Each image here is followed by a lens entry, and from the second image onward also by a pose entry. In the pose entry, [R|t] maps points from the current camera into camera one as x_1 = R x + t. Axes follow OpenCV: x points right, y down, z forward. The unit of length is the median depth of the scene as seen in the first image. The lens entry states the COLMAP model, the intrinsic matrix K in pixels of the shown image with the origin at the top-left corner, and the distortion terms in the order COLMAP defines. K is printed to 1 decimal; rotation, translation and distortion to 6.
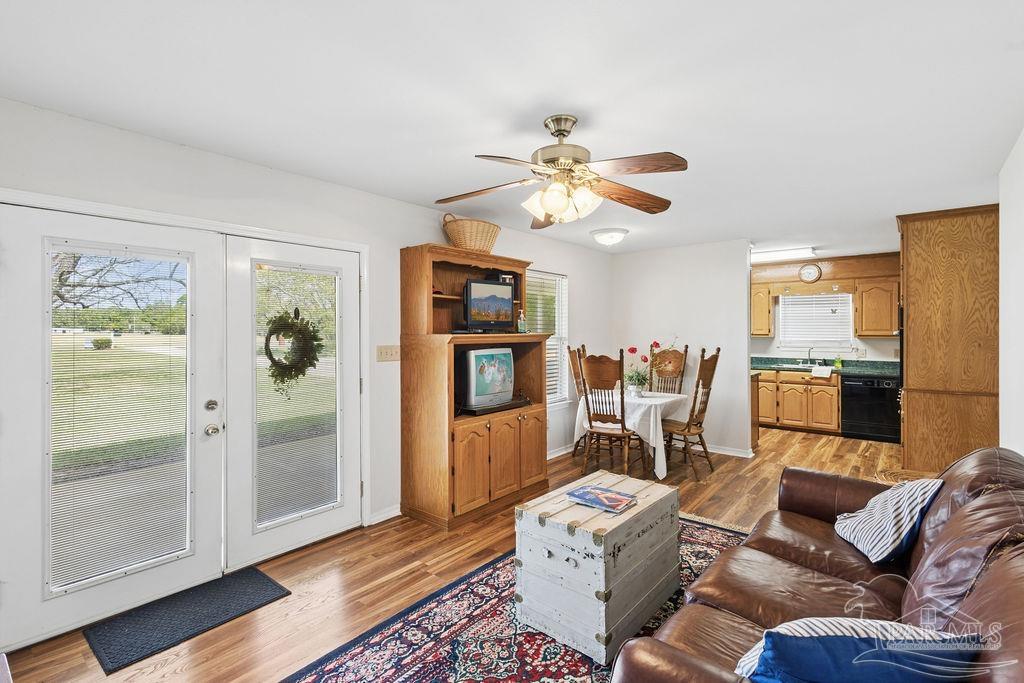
lens RADIAL K [[483.0, 0, 510.1], [0, 483.0, 336.2], [0, 0, 1]] dist [0.013169, -0.001528]
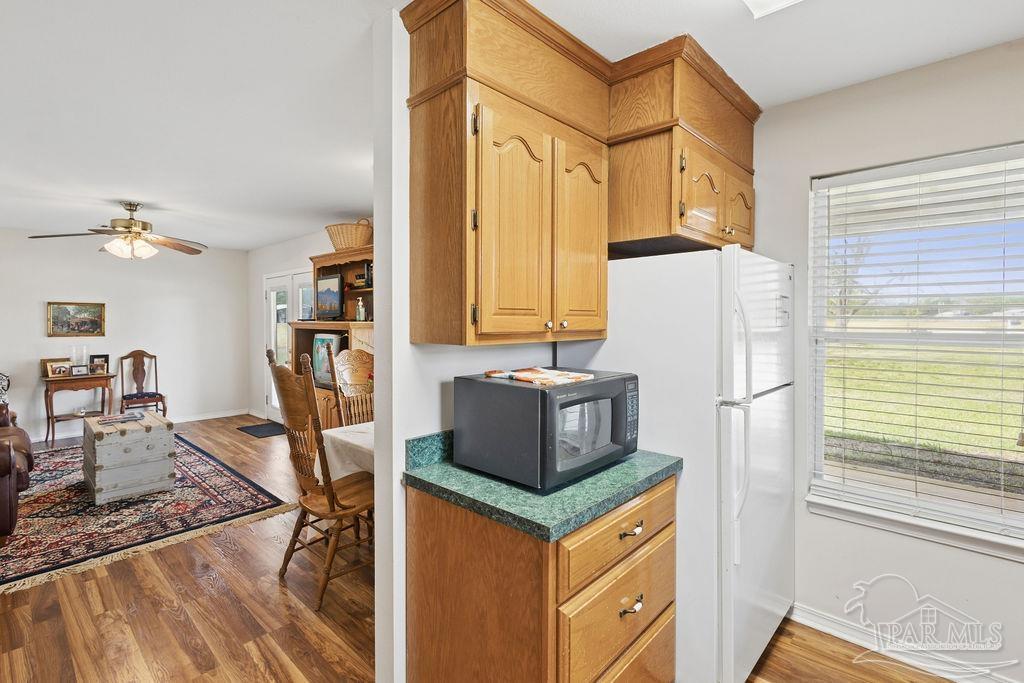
lens RADIAL K [[483.0, 0, 509.8], [0, 483.0, 333.9], [0, 0, 1]] dist [0.013169, -0.001528]
pose [[-0.077936, 0.030894, -0.996480, 1.252486], [-0.004446, 0.999499, 0.031335, -0.017838], [0.996948, 0.006873, -0.077760, 1.754722]]
